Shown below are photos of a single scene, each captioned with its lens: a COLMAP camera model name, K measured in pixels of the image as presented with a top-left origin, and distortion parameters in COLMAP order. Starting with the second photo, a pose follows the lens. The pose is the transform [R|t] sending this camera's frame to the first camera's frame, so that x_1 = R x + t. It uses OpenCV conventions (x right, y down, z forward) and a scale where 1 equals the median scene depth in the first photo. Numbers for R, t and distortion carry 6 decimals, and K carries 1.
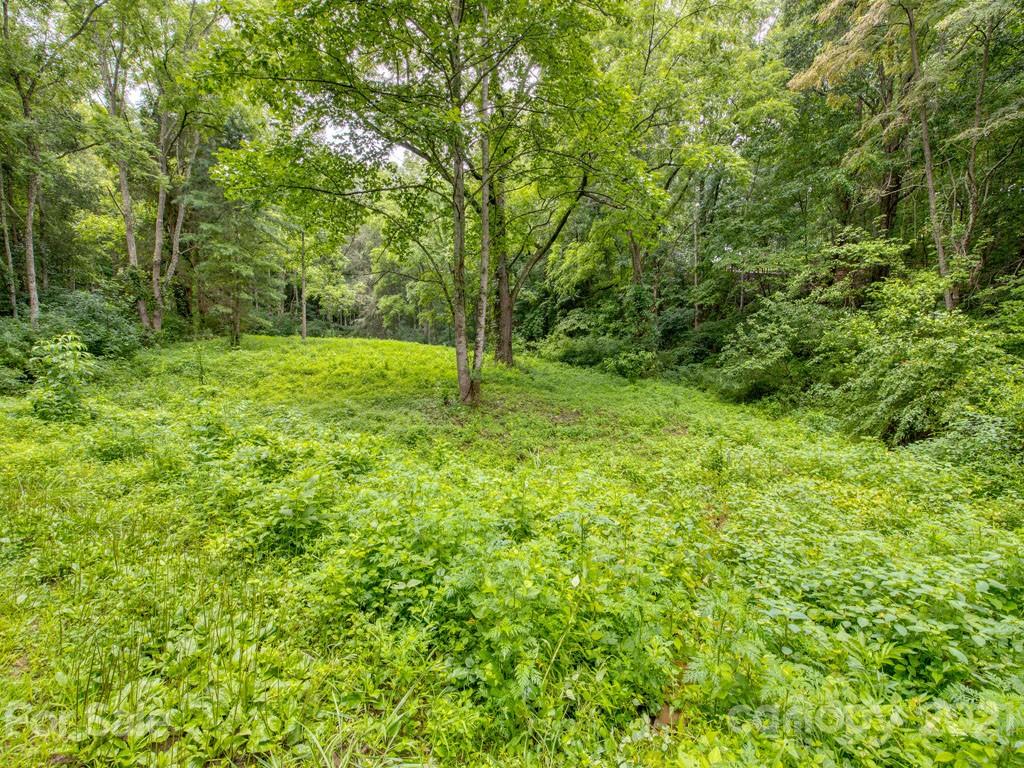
lens RADIAL K [[406.8, 0, 512.0], [0, 406.8, 384.0], [0, 0, 1]] dist [-0.000492, -0.007372]
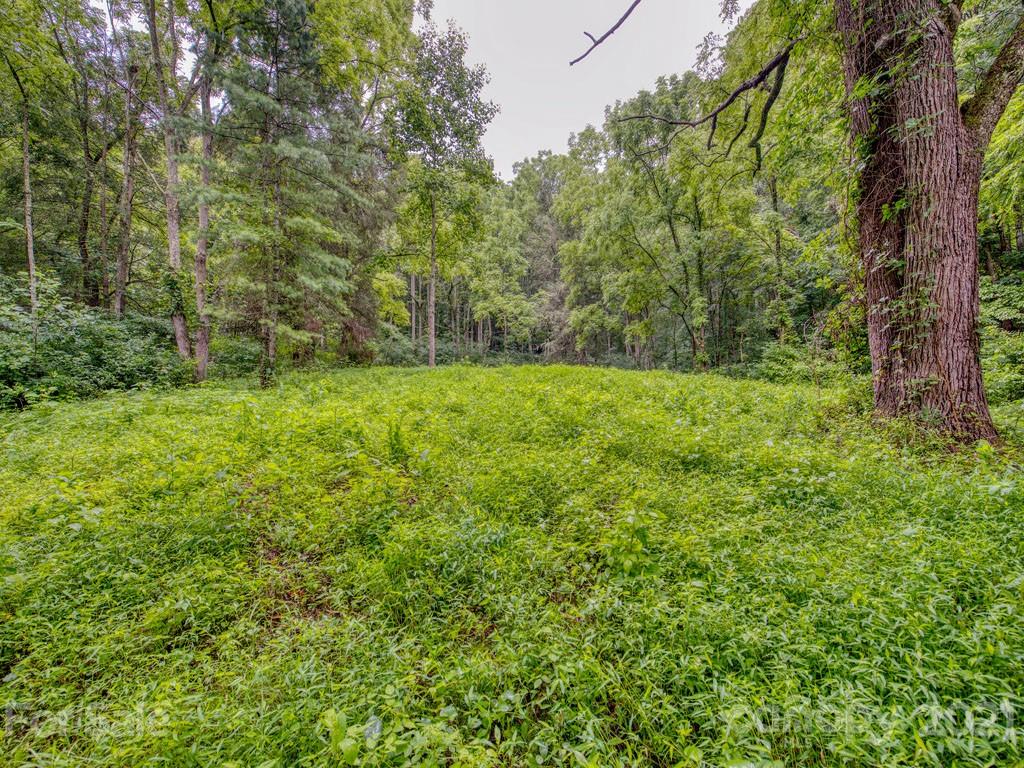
lens RADIAL K [[406.8, 0, 512.0], [0, 406.8, 384.0], [0, 0, 1]] dist [-0.000492, -0.007372]
pose [[0.859918, -0.034154, -0.509289, -0.051254], [-0.009152, 0.996567, -0.082284, -0.021734], [0.510351, 0.075418, 0.856653, 0.335358]]
